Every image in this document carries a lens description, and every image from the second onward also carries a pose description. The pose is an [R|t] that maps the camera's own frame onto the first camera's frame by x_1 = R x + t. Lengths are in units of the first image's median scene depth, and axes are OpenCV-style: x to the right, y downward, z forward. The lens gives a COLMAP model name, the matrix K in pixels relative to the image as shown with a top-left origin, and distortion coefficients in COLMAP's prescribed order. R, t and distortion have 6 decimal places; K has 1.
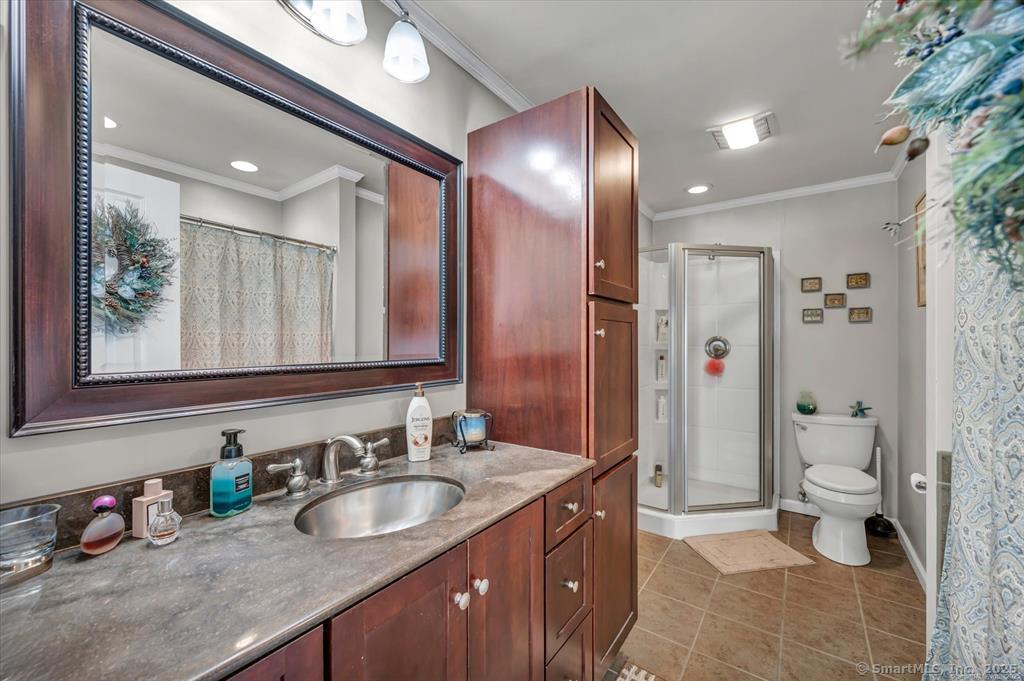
lens RADIAL K [[411.5, 0, 519.1], [0, 411.5, 343.9], [0, 0, 1]] dist [-0.001527, 0.000234]
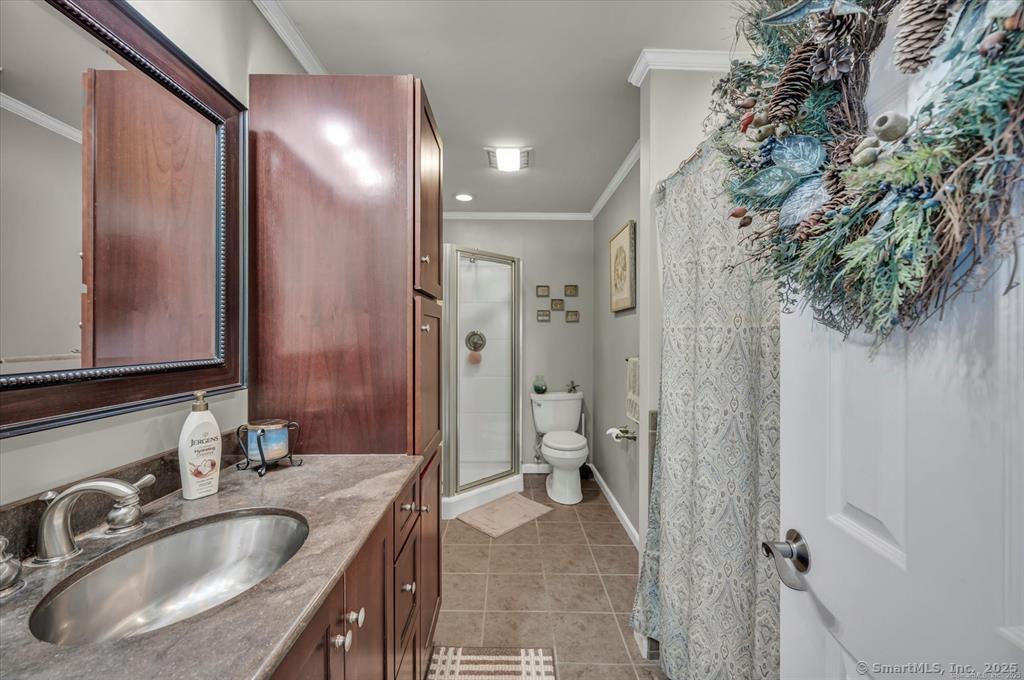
lens RADIAL K [[411.5, 0, 512.4], [0, 411.5, 339.1], [0, 0, 1]] dist [-0.001527, 0.000234]
pose [[0.806485, -0.001630, 0.591252, -0.188959], [-0.001714, 0.999986, 0.005095, -0.004743], [-0.591252, -0.005123, 0.806471, 0.057068]]
